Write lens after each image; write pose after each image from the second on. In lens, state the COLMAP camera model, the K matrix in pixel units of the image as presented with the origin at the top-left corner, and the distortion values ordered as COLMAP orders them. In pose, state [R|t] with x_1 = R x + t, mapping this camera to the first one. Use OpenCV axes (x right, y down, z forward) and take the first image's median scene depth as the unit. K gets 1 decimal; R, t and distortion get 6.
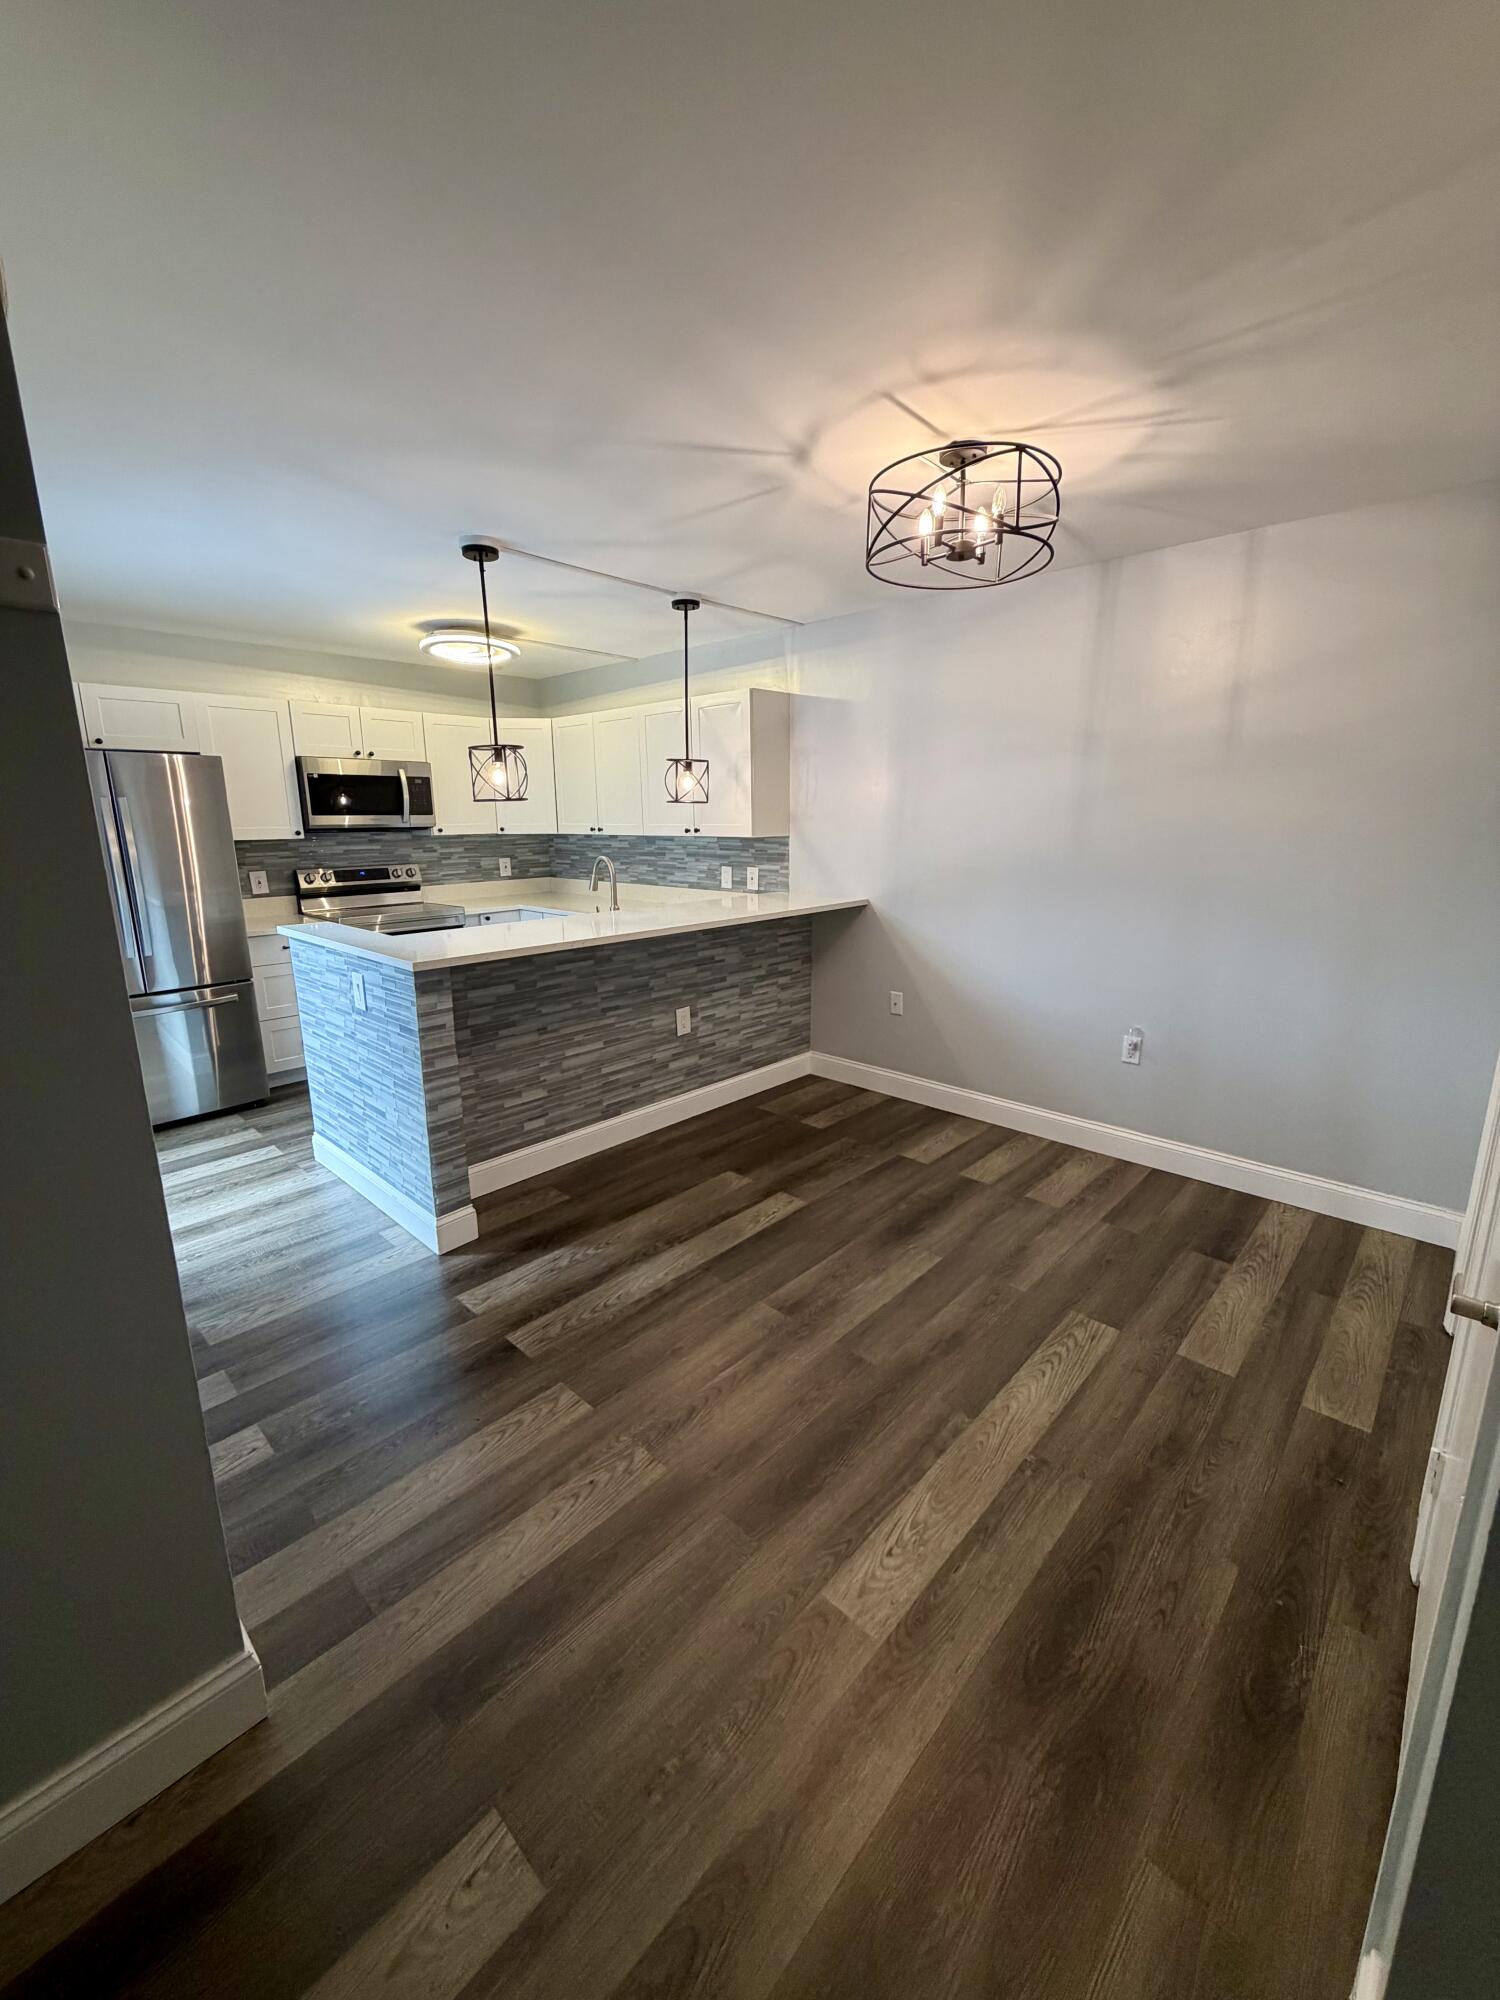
lens RADIAL K [[798.3, 0, 749.4], [0, 798.3, 991.3], [0, 0, 1]] dist [-0.000612, 0.000499]
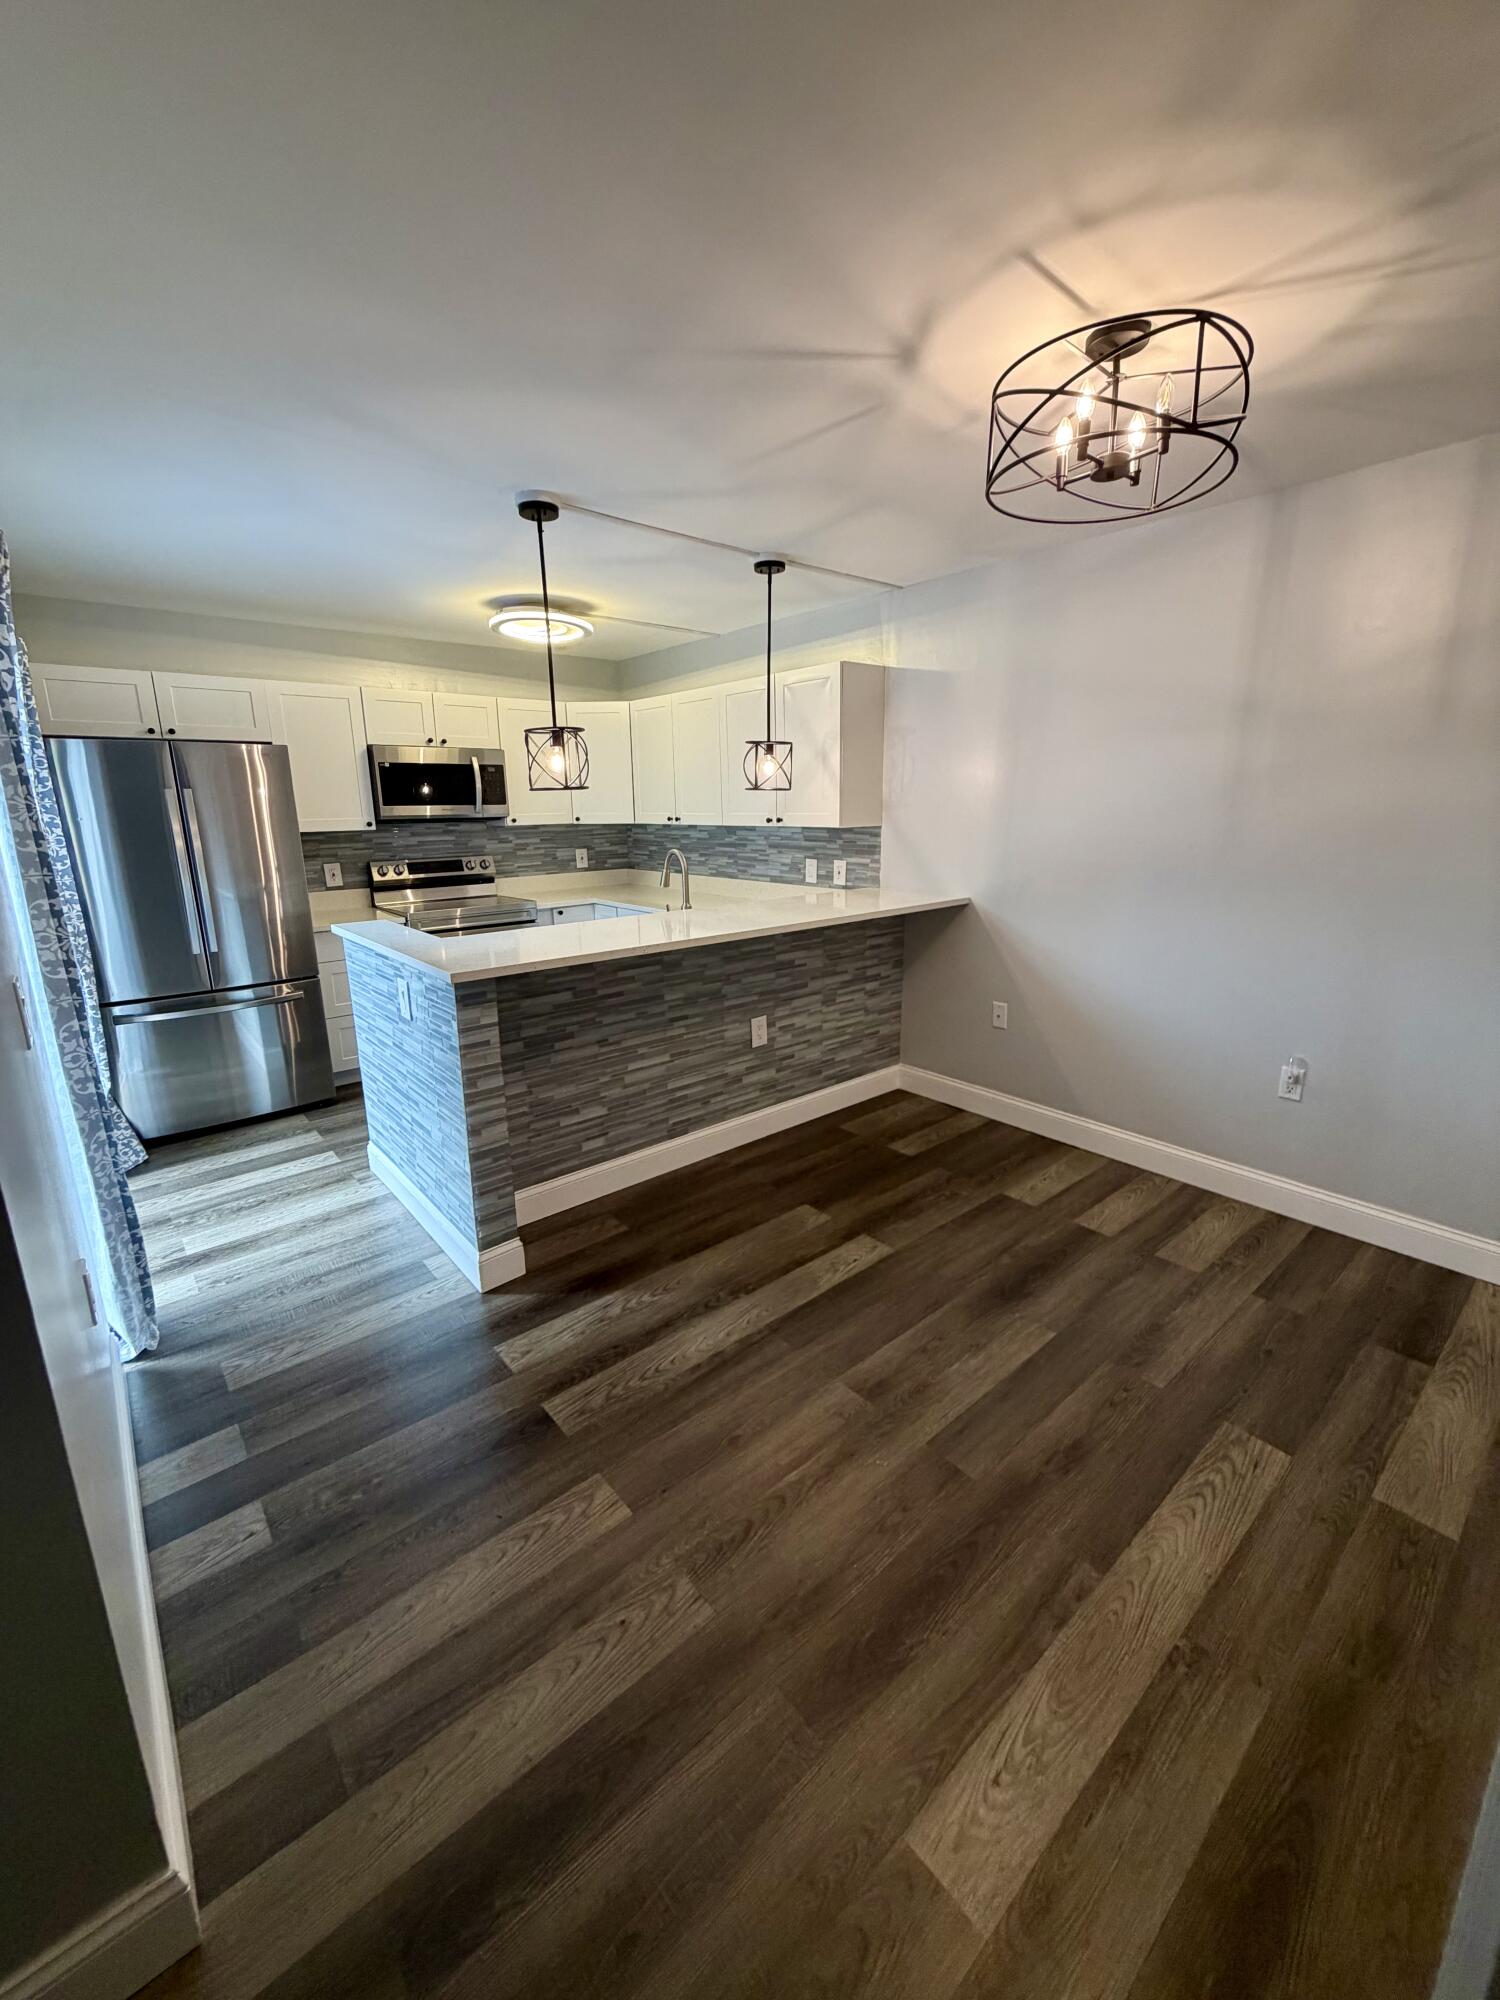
lens RADIAL K [[798.3, 0, 751.1], [0, 798.3, 991.7], [0, 0, 1]] dist [-0.000612, 0.000499]
pose [[0.994104, 0.019548, -0.106655, 0.003641], [-0.017742, 0.999683, 0.017856, -0.021683], [0.106970, -0.015859, 0.994136, 0.088026]]
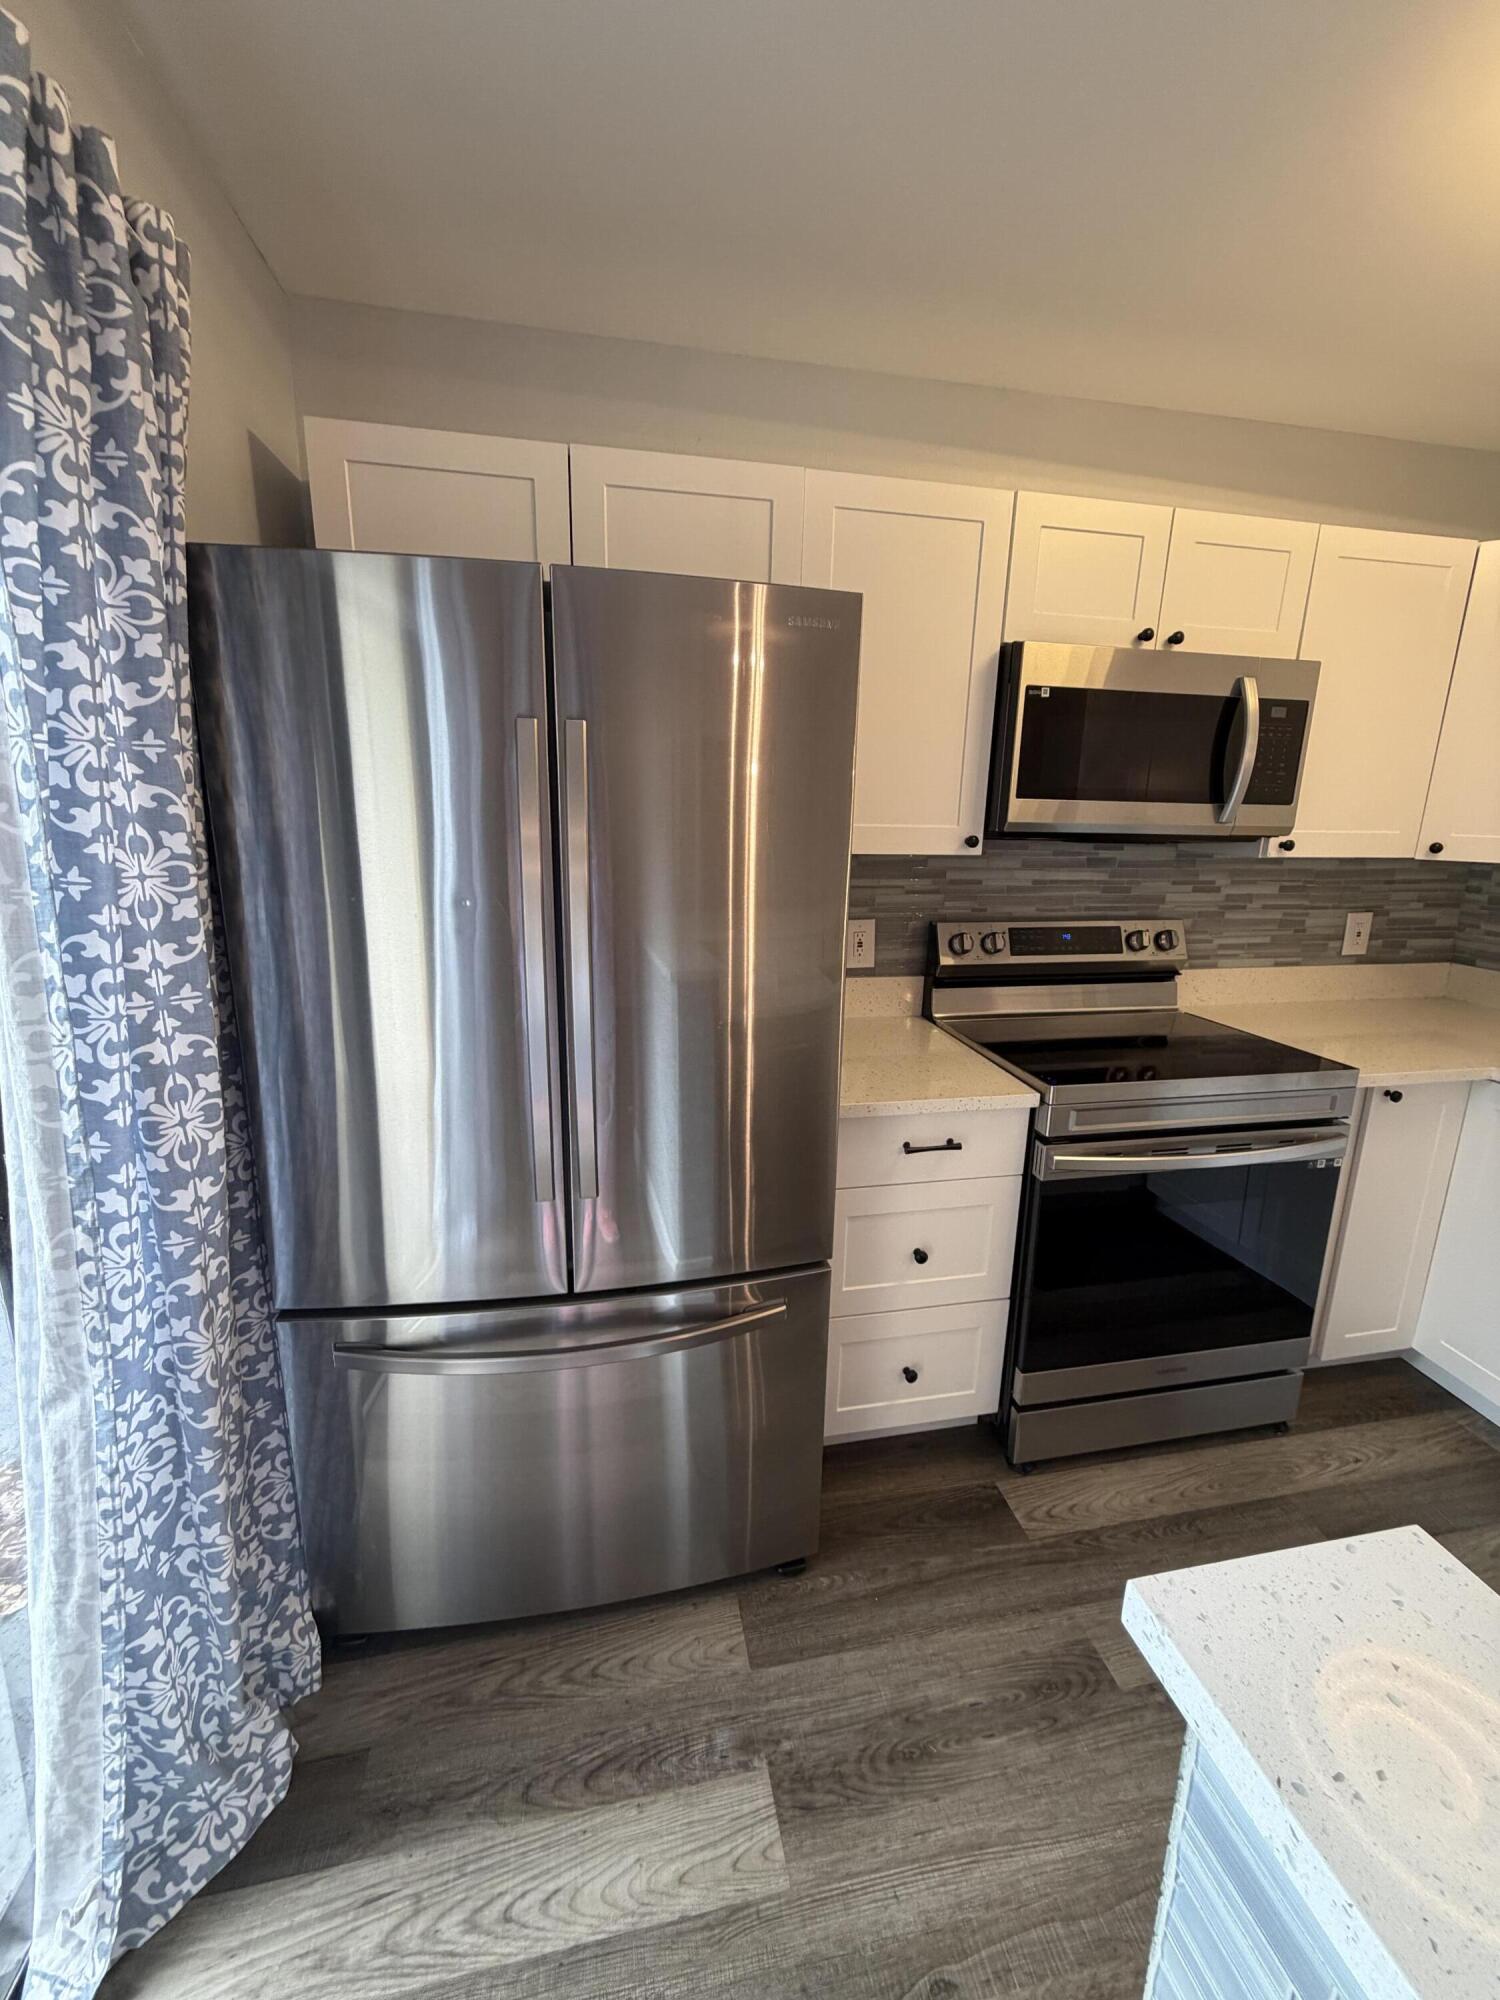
lens RADIAL K [[798.3, 0, 752.7], [0, 798.3, 995.9], [0, 0, 1]] dist [-0.000612, 0.000499]
pose [[0.815636, 0.155014, -0.557413, -0.455310], [-0.148631, 0.987245, 0.057064, -0.139308], [0.559149, 0.036306, 0.828272, 0.661946]]
